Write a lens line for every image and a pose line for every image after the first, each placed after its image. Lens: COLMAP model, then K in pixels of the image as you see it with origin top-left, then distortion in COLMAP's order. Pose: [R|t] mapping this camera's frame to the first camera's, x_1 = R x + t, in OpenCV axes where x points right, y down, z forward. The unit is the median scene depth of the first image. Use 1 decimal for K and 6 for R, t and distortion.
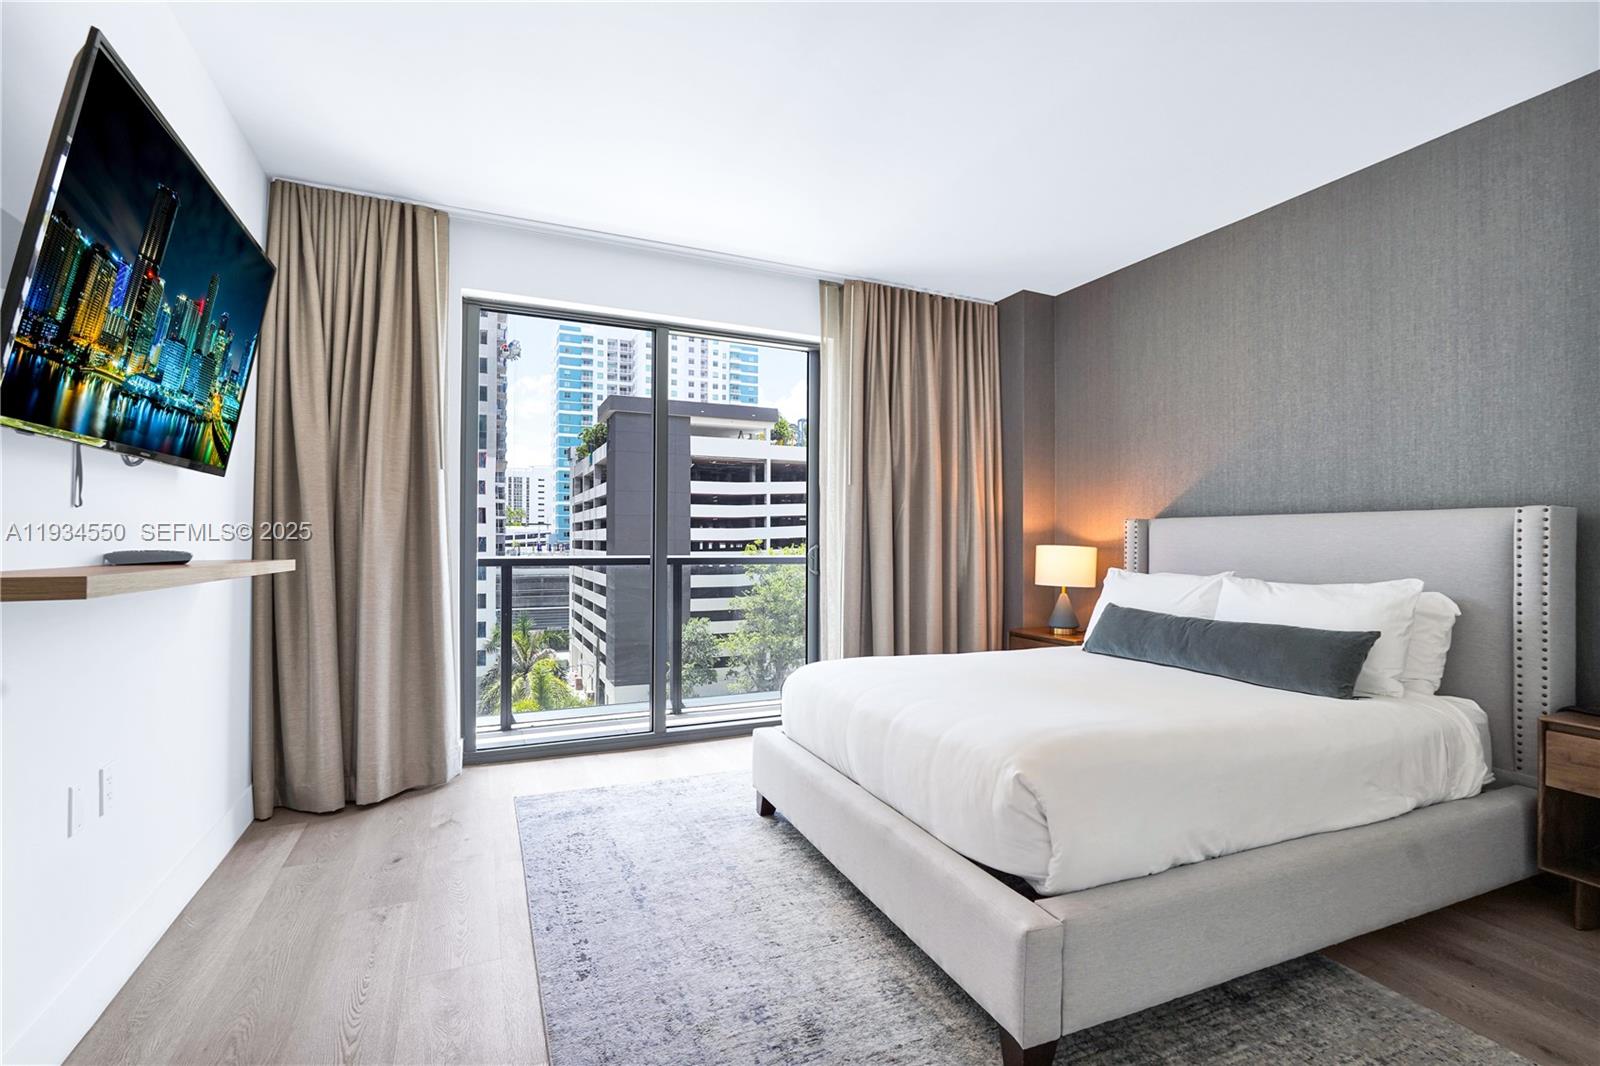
lens RADIAL K [[719.0, 0, 798.7], [0, 719.0, 539.4], [0, 0, 1]] dist [-0.016619, 0.008178]
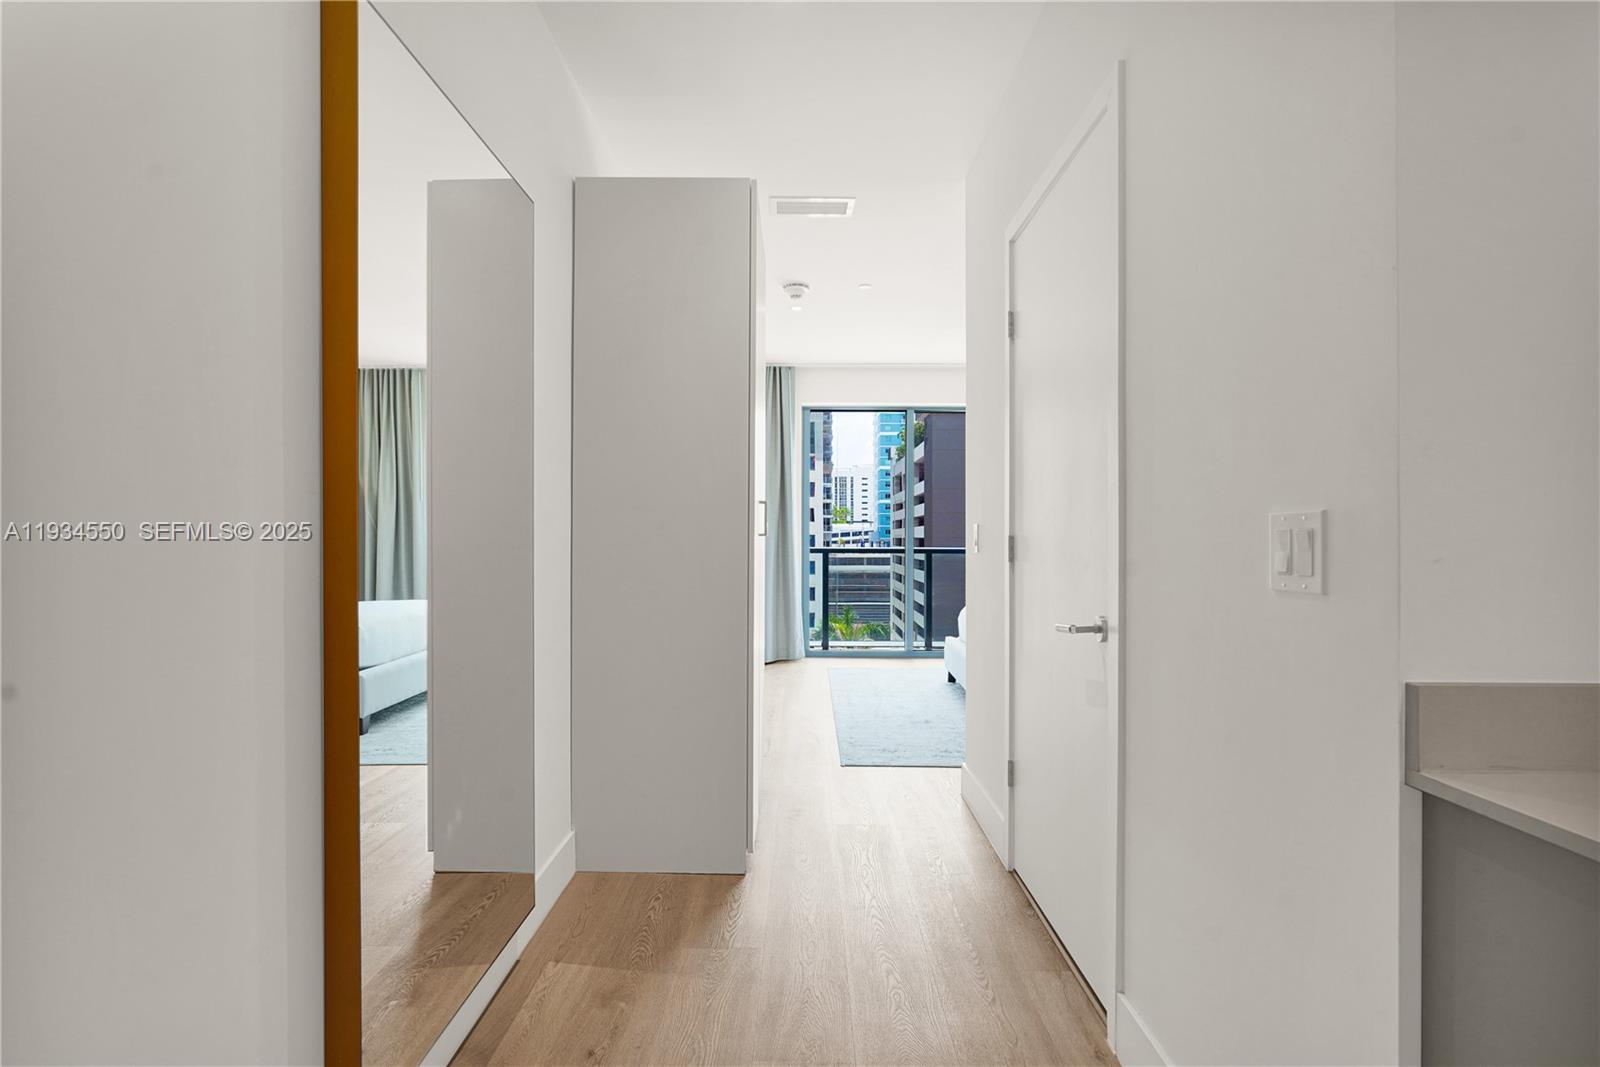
lens RADIAL K [[742.5, 0, 790.6], [0, 742.5, 543.3], [0, 0, 1]] dist [-0.011221, 0.005661]
pose [[0.902955, 0.003783, -0.429718, 0.472902], [0.000011, 0.999961, 0.008826, 0.004695], [0.429735, -0.007974, 0.902920, -1.074105]]
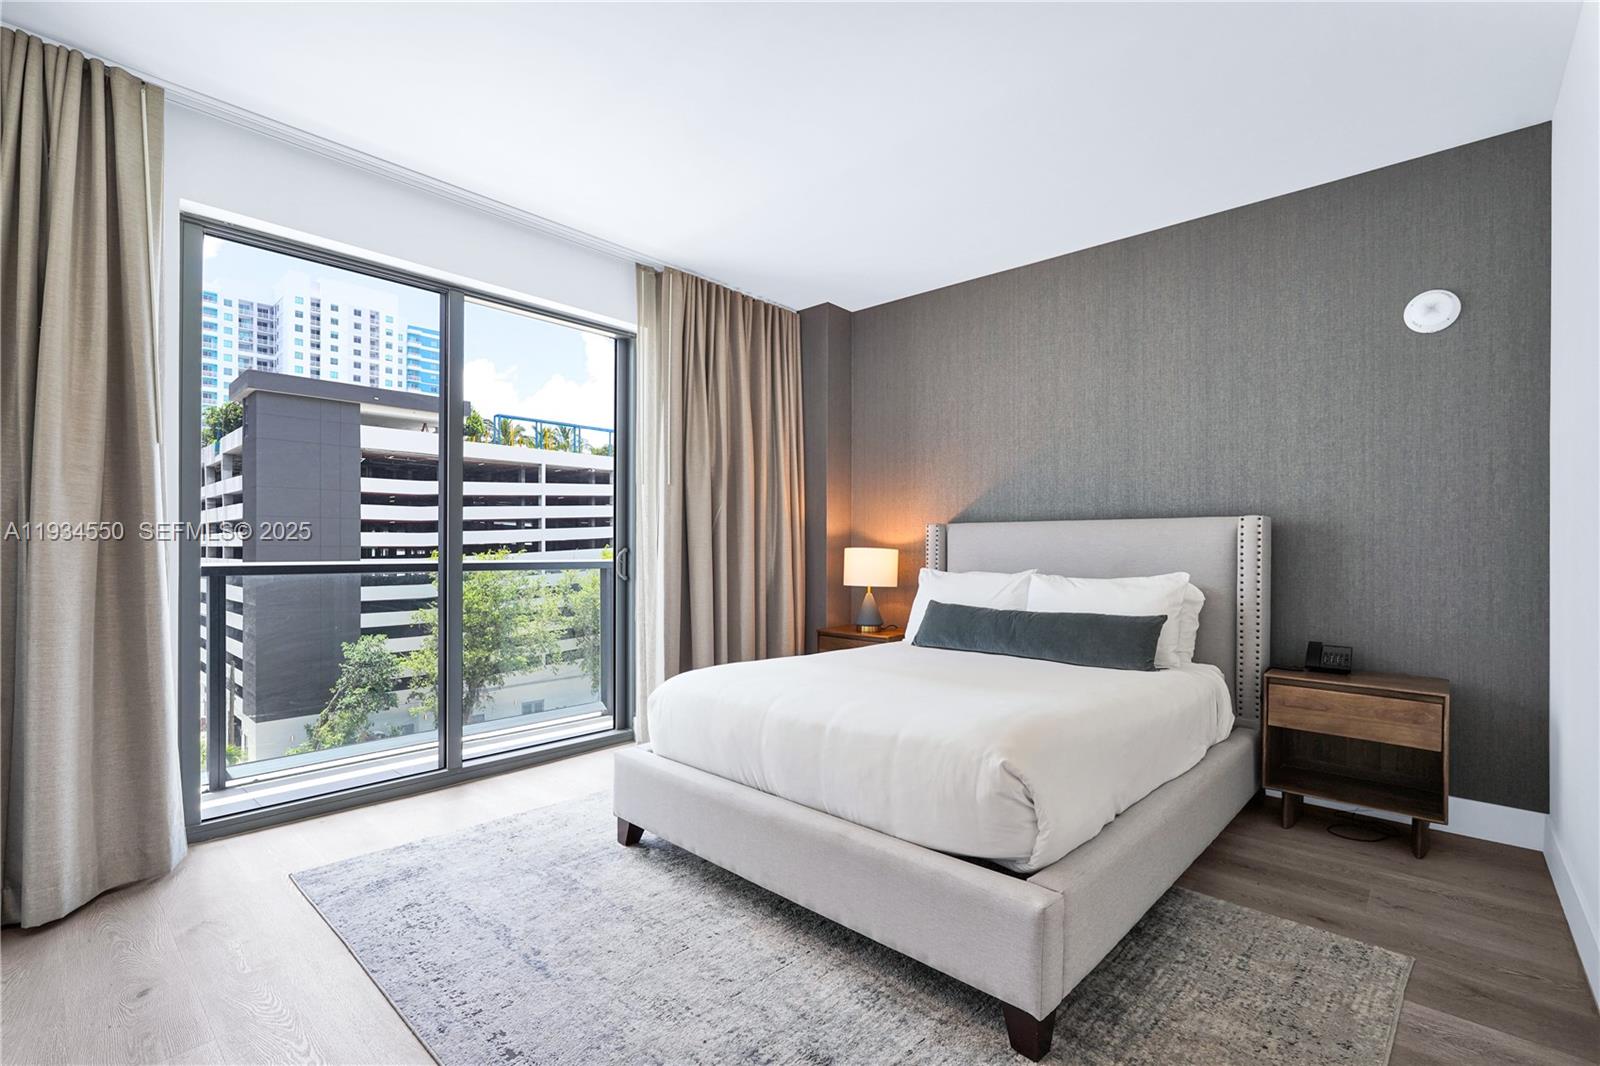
lens RADIAL K [[719.0, 0, 796.1], [0, 719.0, 550.5], [0, 0, 1]] dist [-0.016619, 0.008178]
pose [[0.919474, -0.003073, 0.393139, -0.245400], [0.000209, 0.999973, 0.007329, 0.007453], [-0.393151, -0.006656, 0.919450, 0.102267]]
